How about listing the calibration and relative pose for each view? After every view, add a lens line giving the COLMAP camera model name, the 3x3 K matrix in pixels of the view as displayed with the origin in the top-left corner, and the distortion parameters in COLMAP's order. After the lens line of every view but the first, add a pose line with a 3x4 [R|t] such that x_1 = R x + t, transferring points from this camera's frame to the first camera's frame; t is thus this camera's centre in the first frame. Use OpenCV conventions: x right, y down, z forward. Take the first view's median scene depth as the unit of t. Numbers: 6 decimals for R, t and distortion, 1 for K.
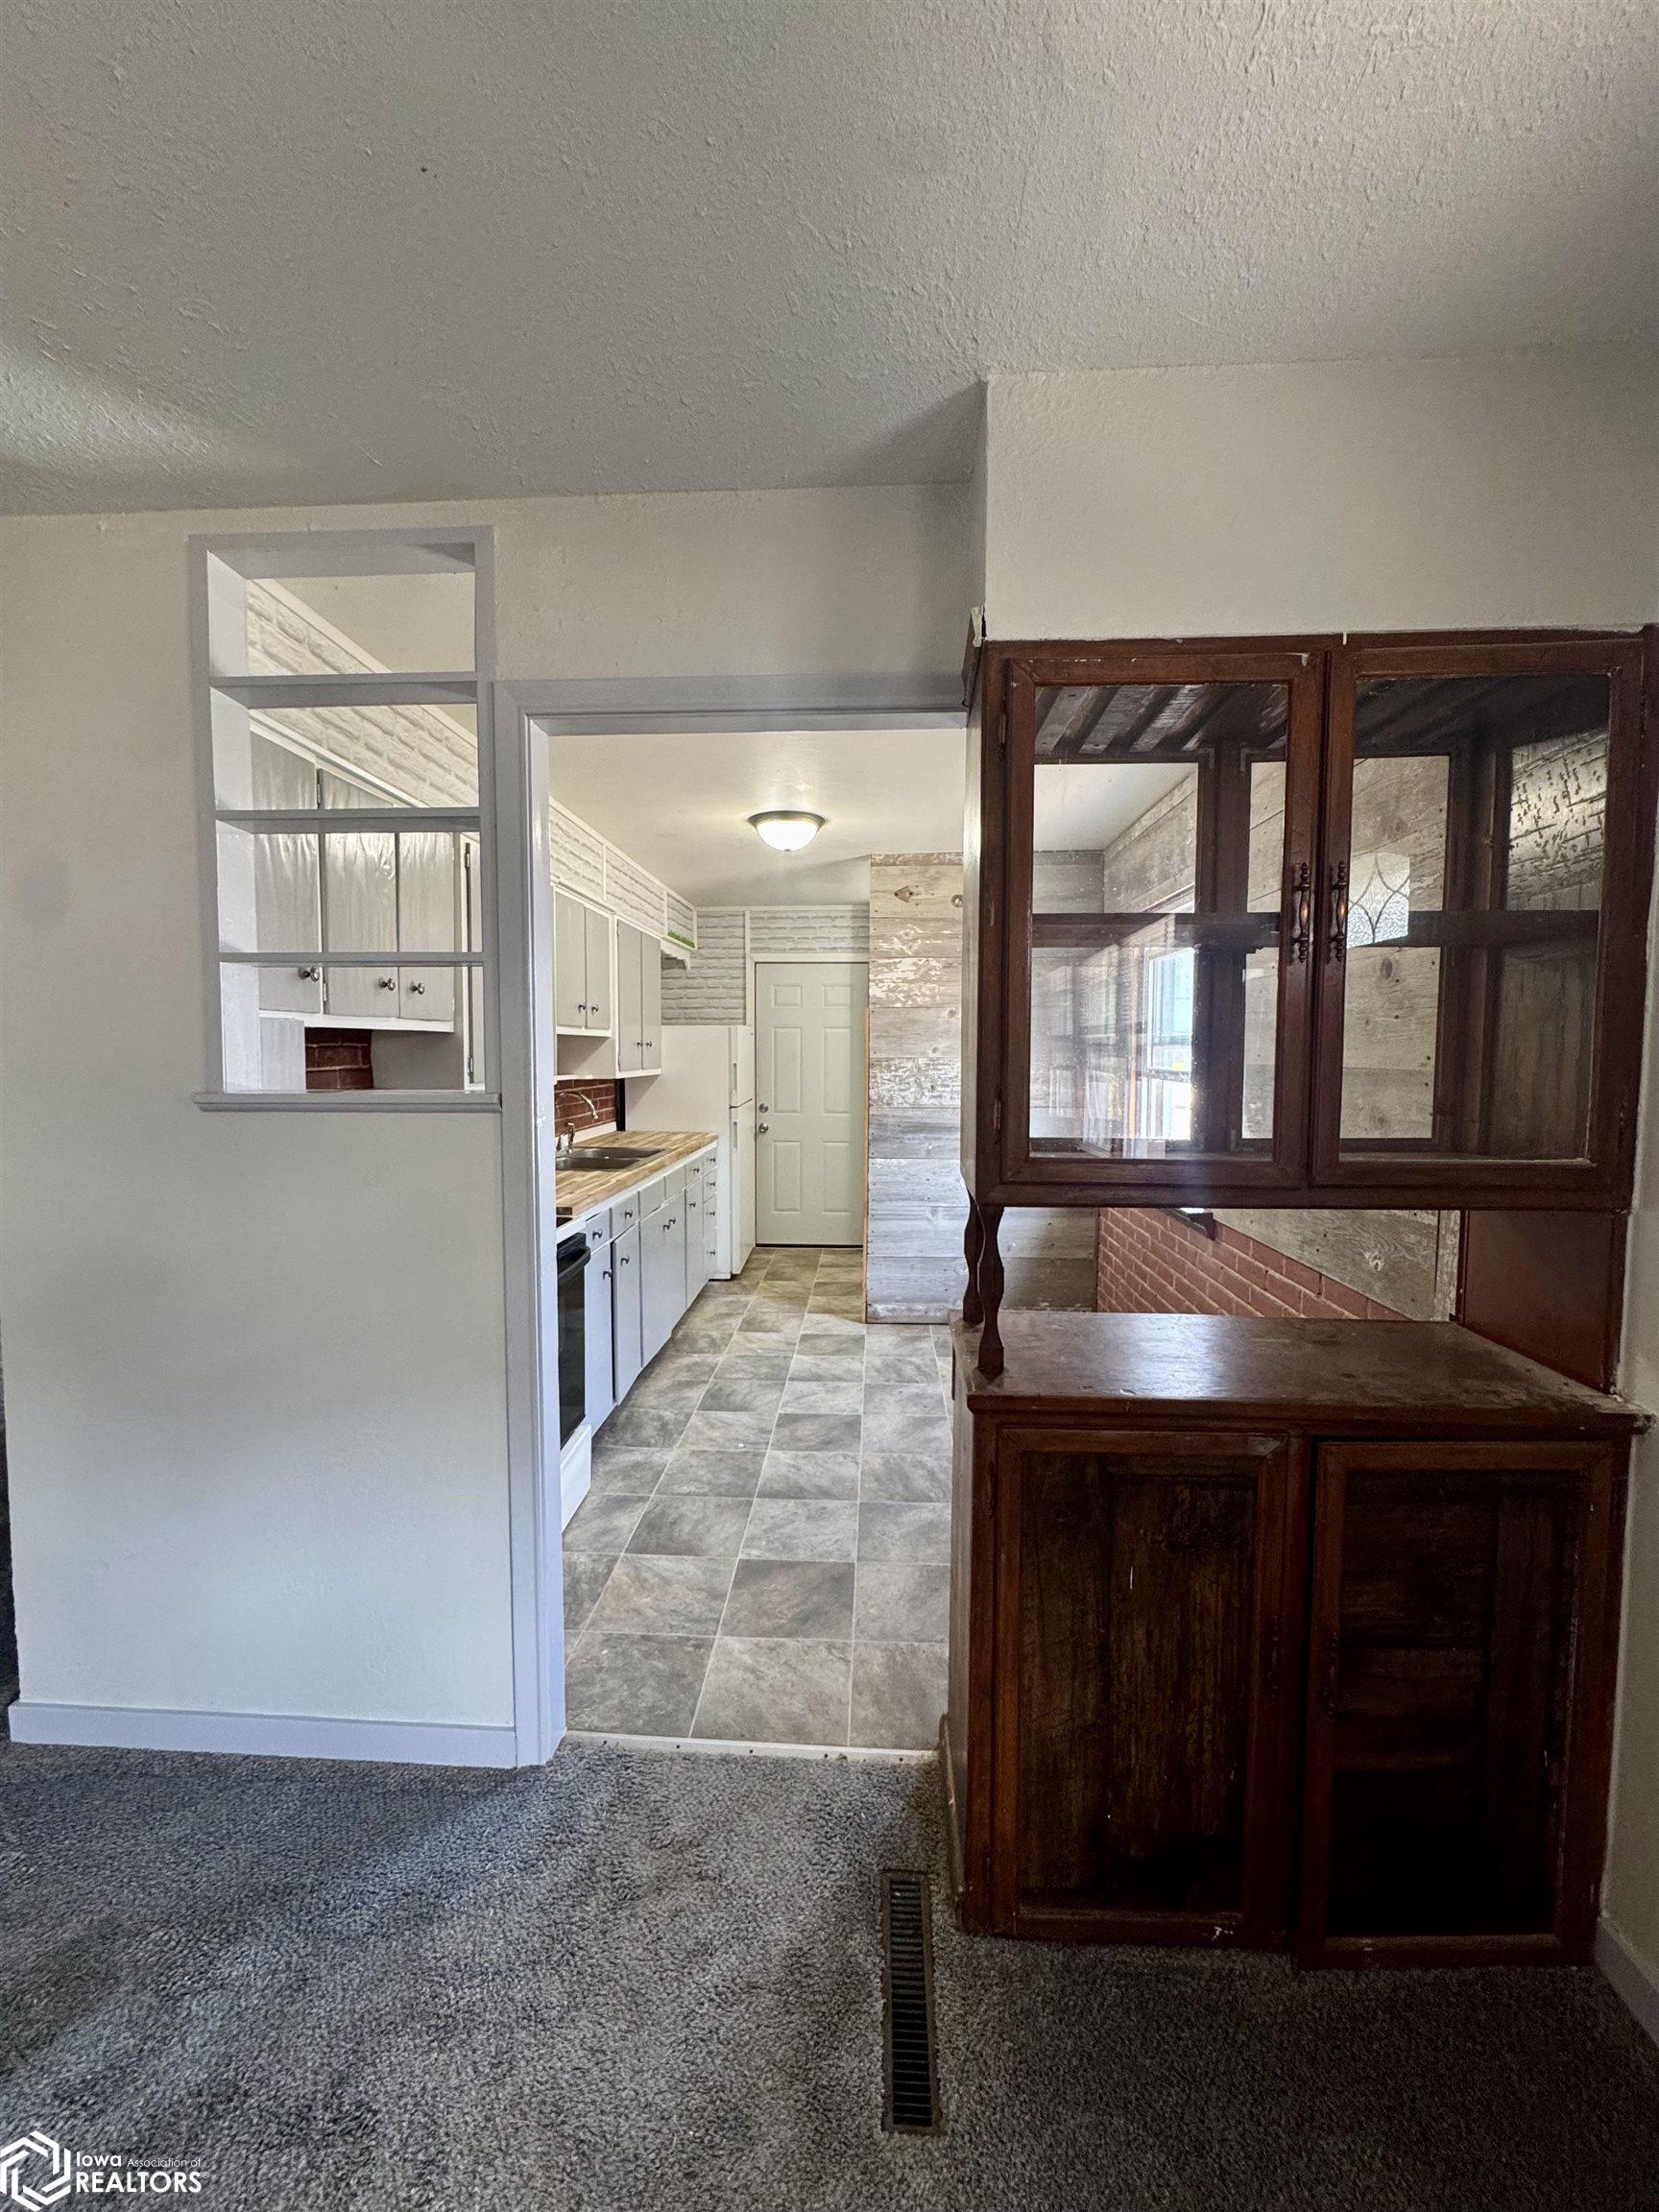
lens RADIAL K [[884.5, 0, 830.3], [0, 884.5, 1100.6], [0, 0, 1]] dist [-0.002931, 0.000855]
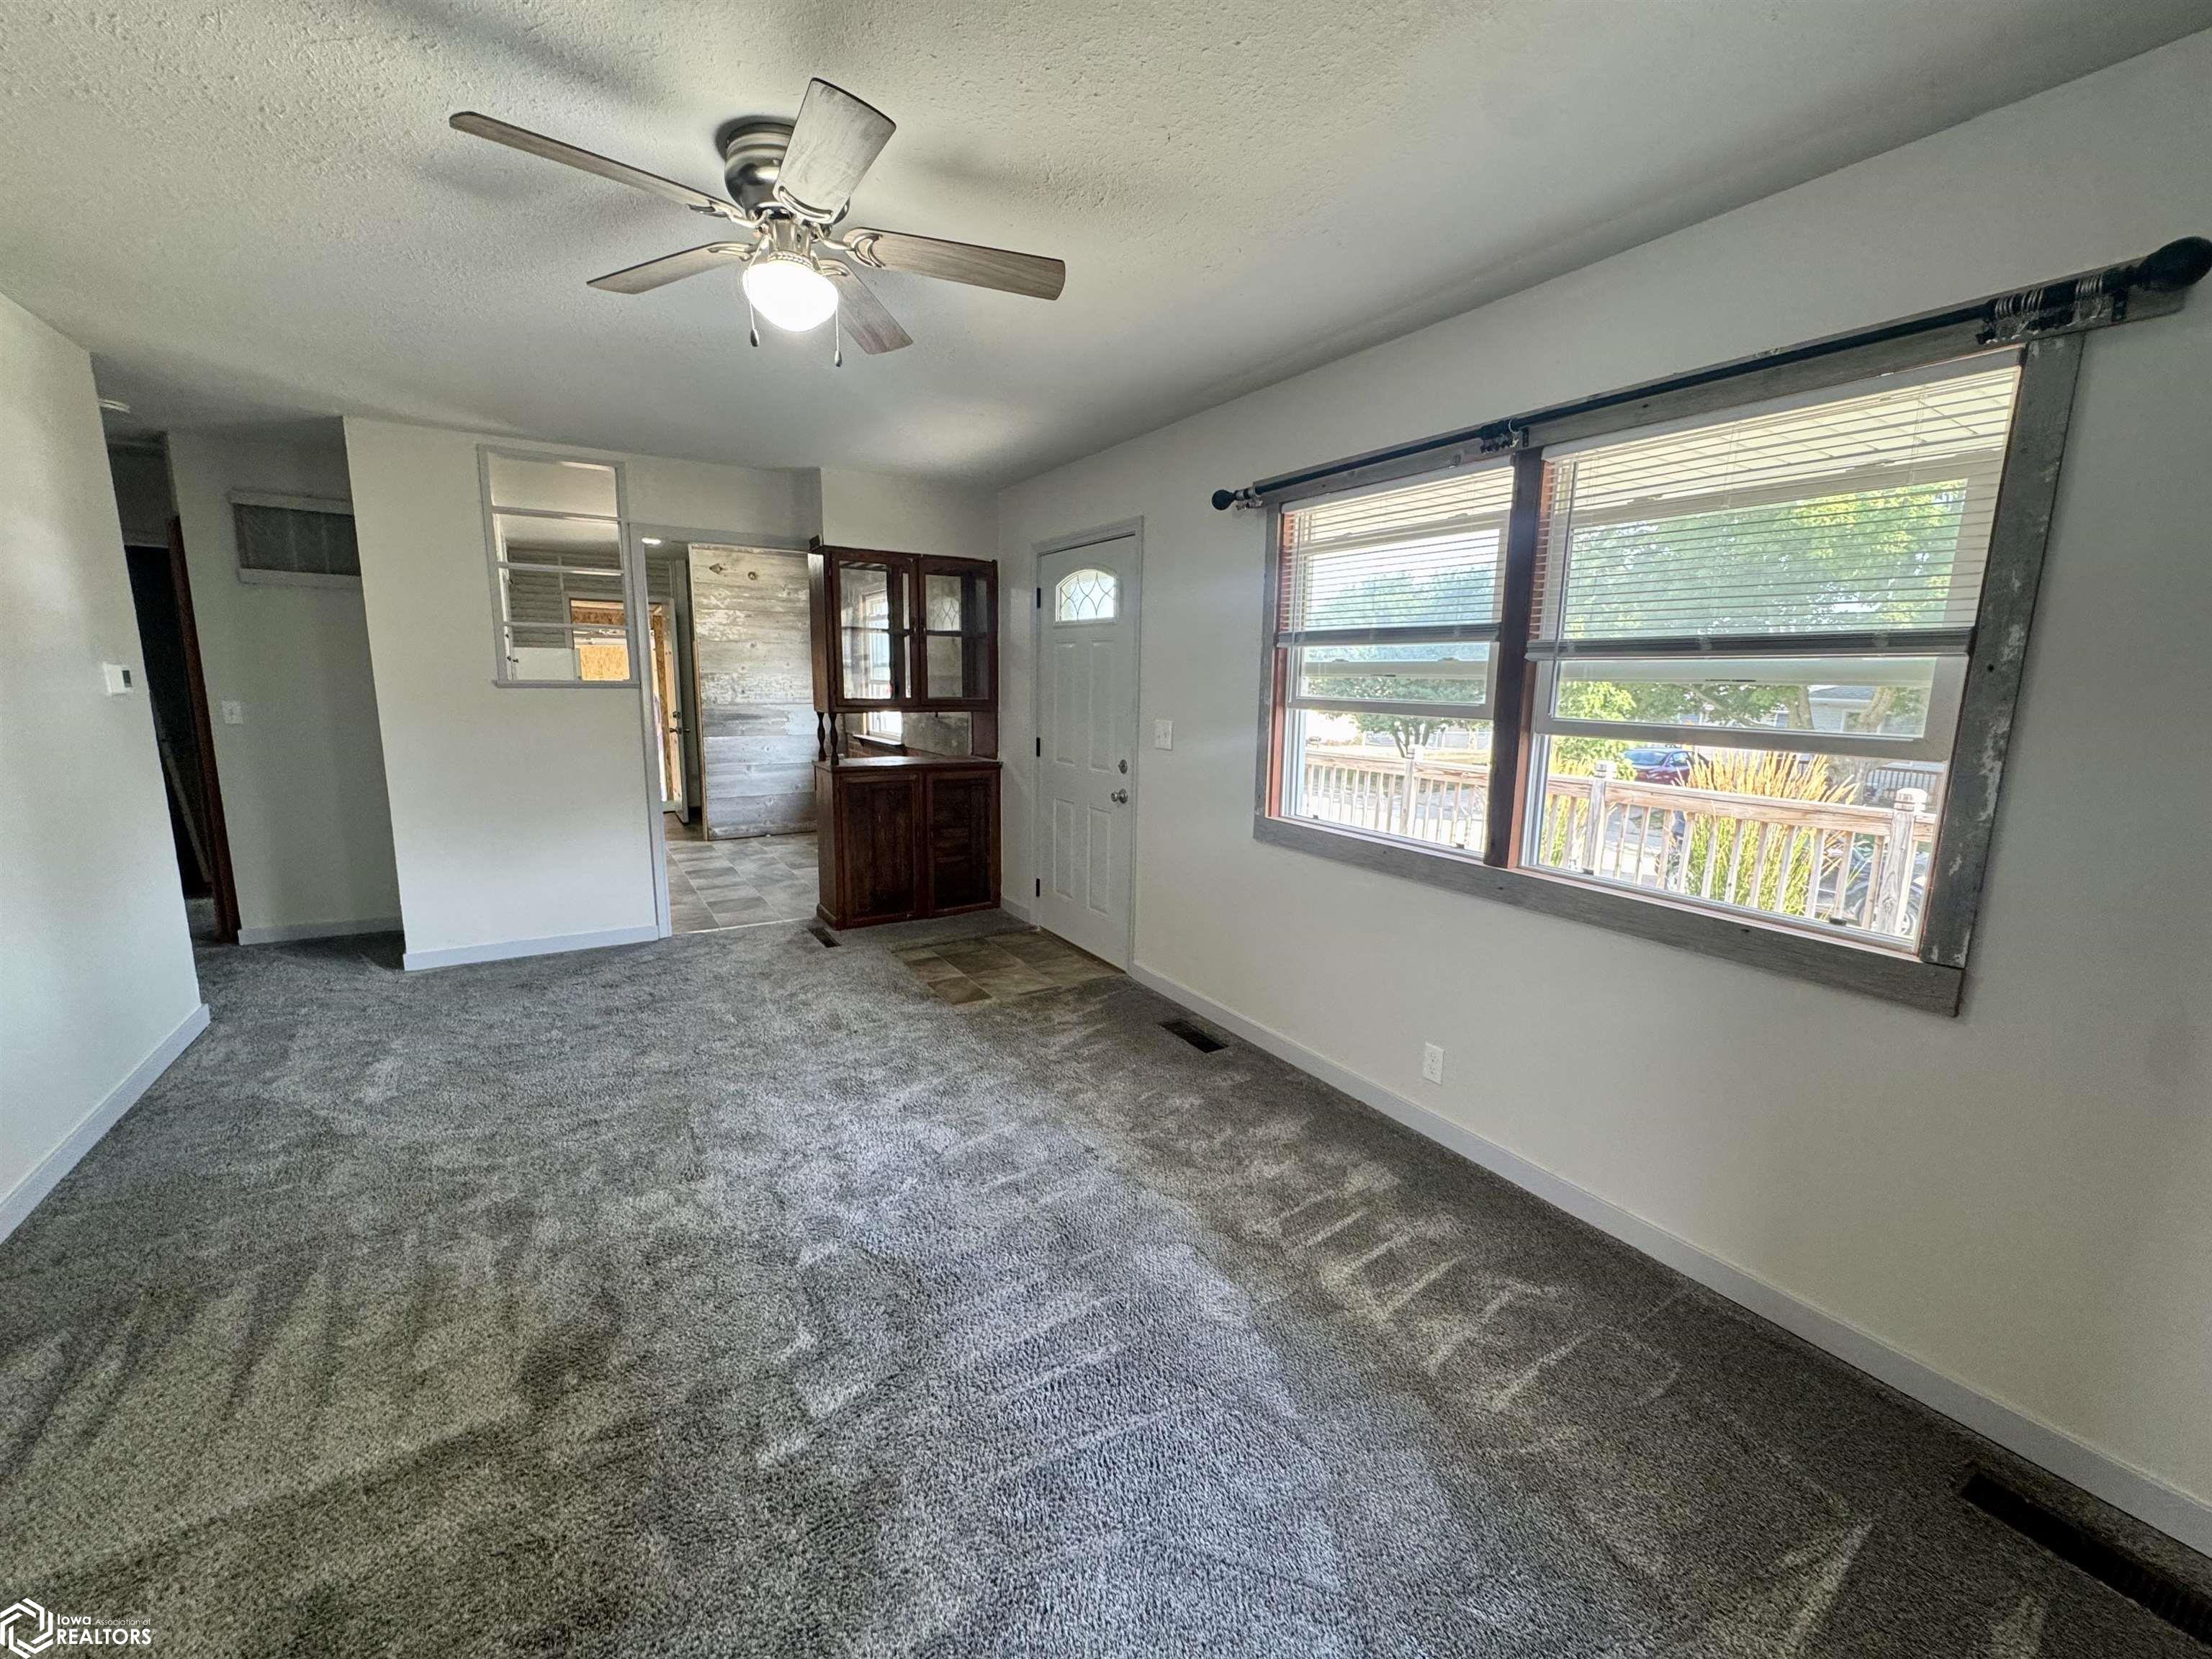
lens RADIAL K [[884.5, 0, 1105.3], [0, 884.5, 826.9], [0, 0, 1]] dist [-0.002931, 0.000855]
pose [[0.819285, -0.085400, 0.566991, -0.316461], [0.020958, 0.992646, 0.119229, 0.058814], [-0.573003, -0.085799, 0.815050, -0.819583]]
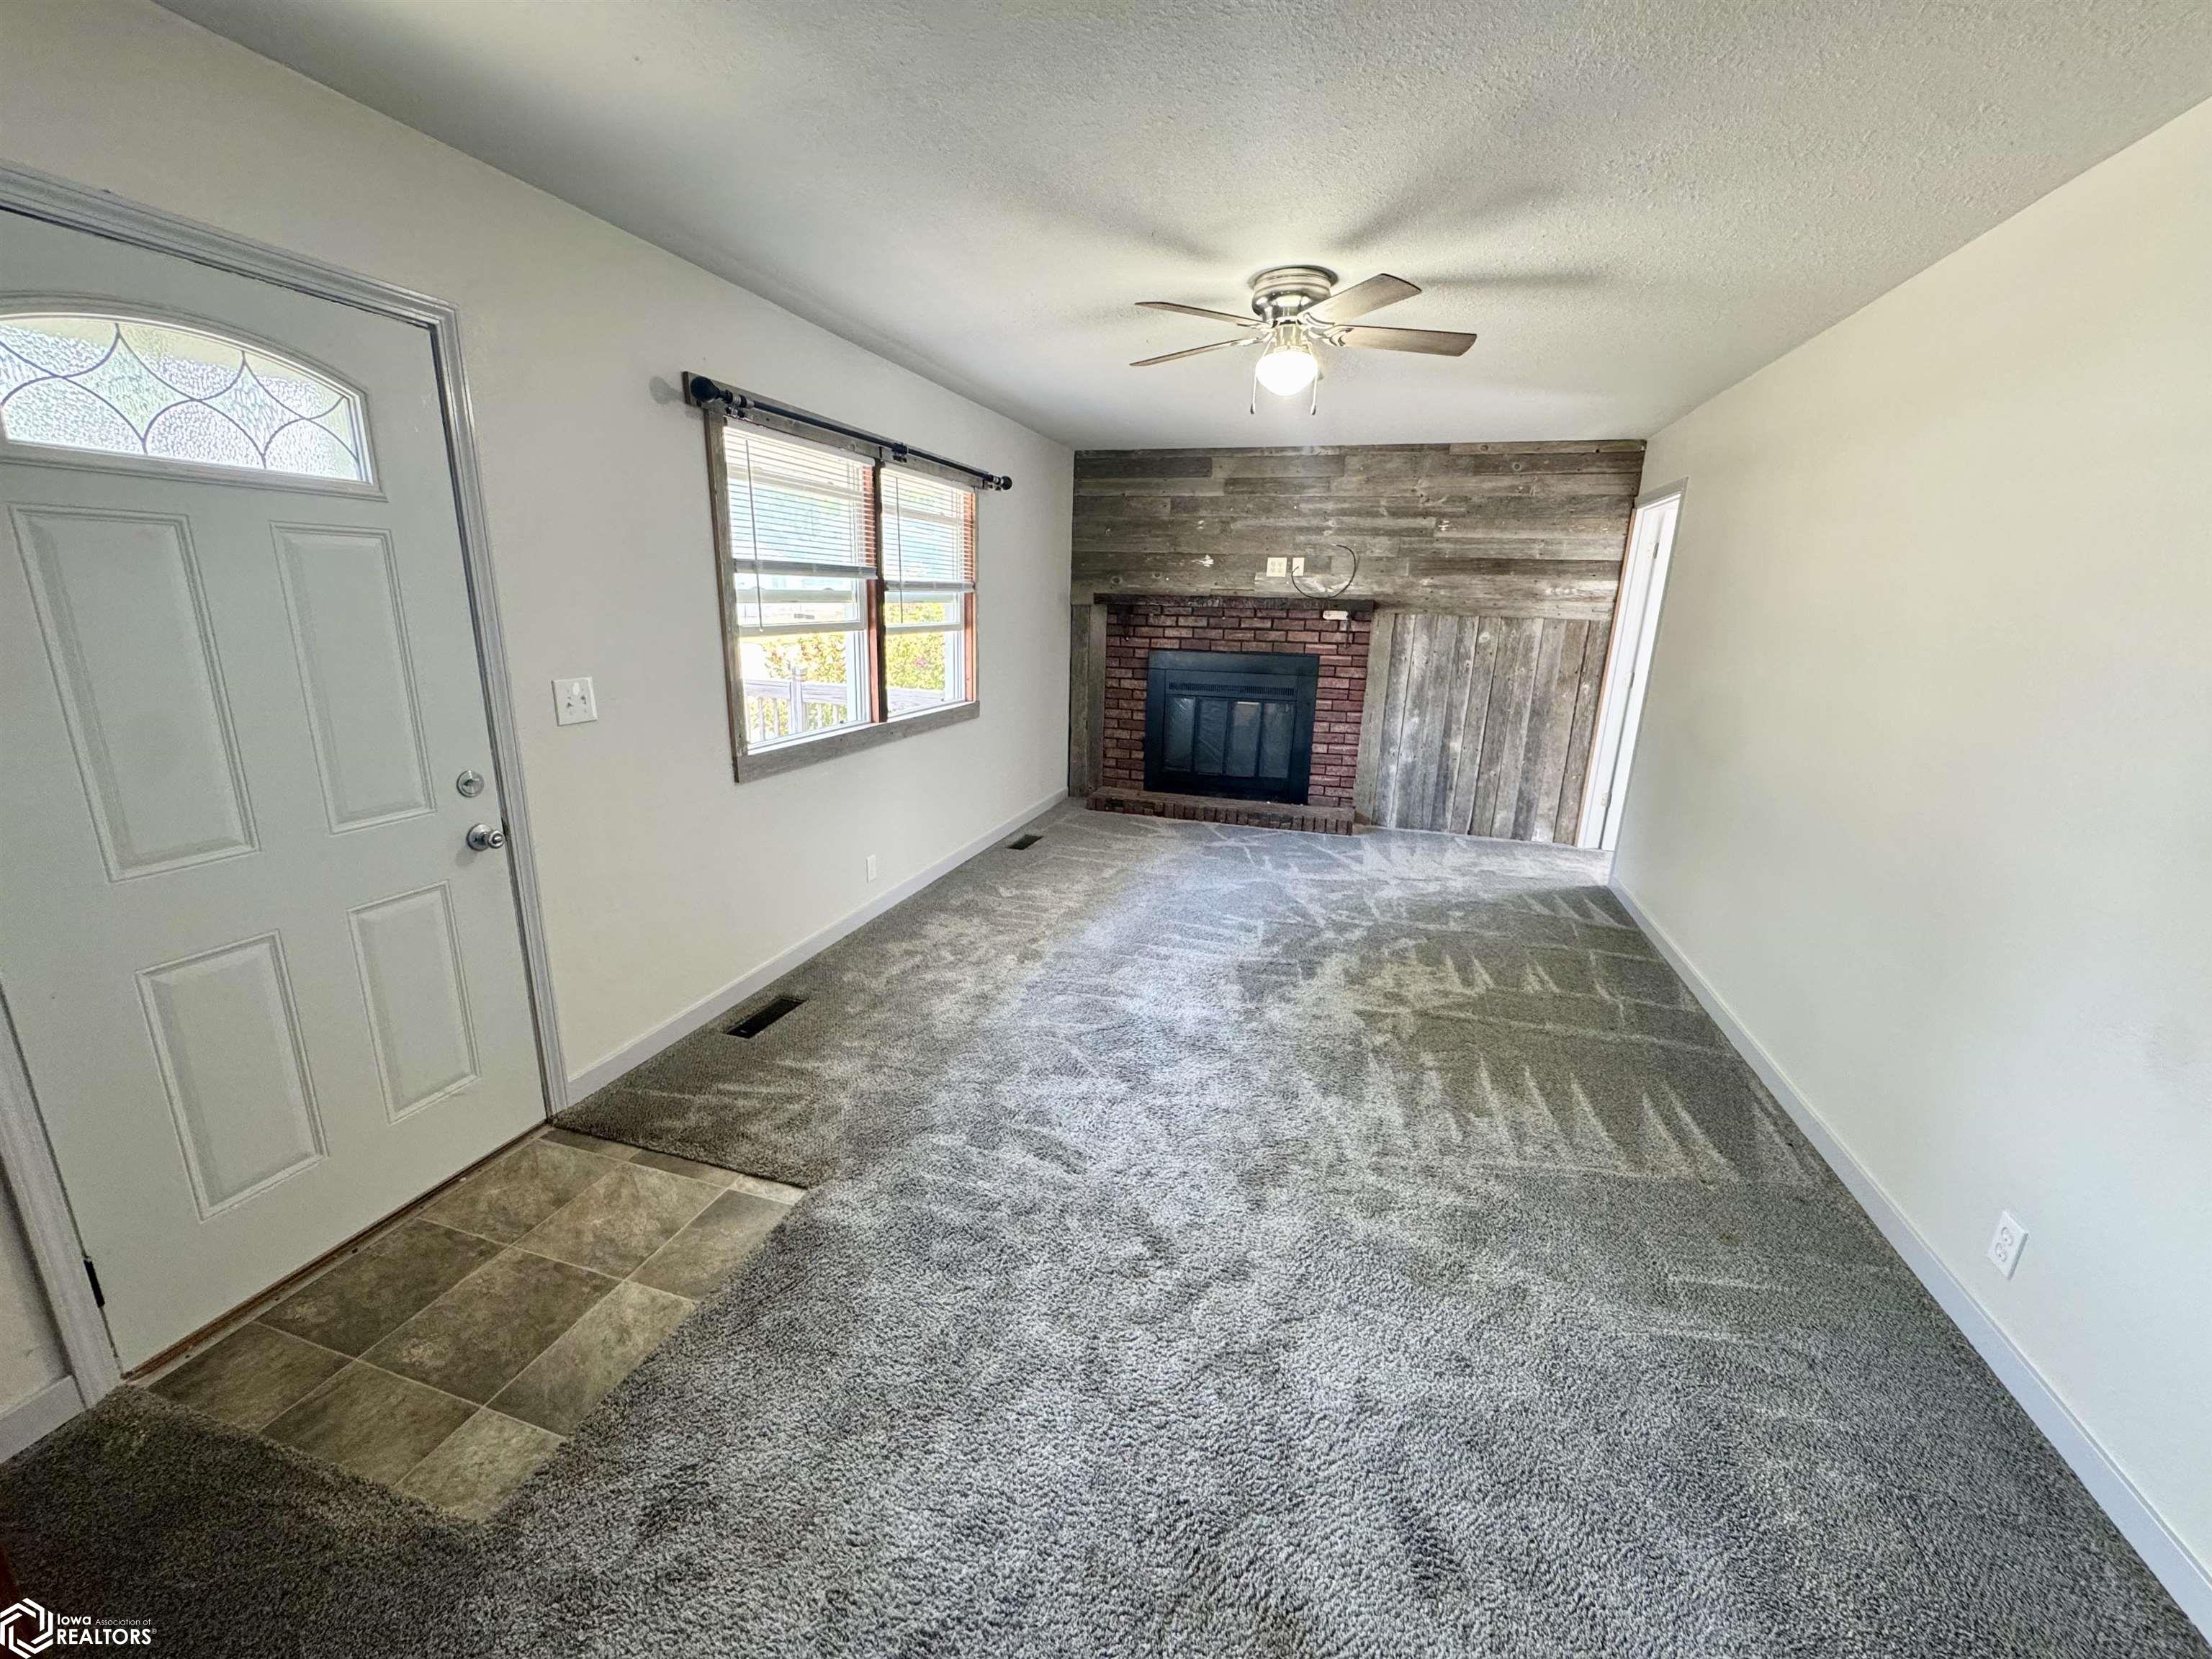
lens RADIAL K [[884.5, 0, 1094.8], [0, 884.5, 839.4], [0, 0, 1]] dist [-0.002931, 0.000855]
pose [[-0.969308, -0.087212, 0.229859, -0.216262], [-0.007243, 0.944690, 0.327885, -0.036869], [-0.245741, 0.316157, -0.916328, 0.421088]]
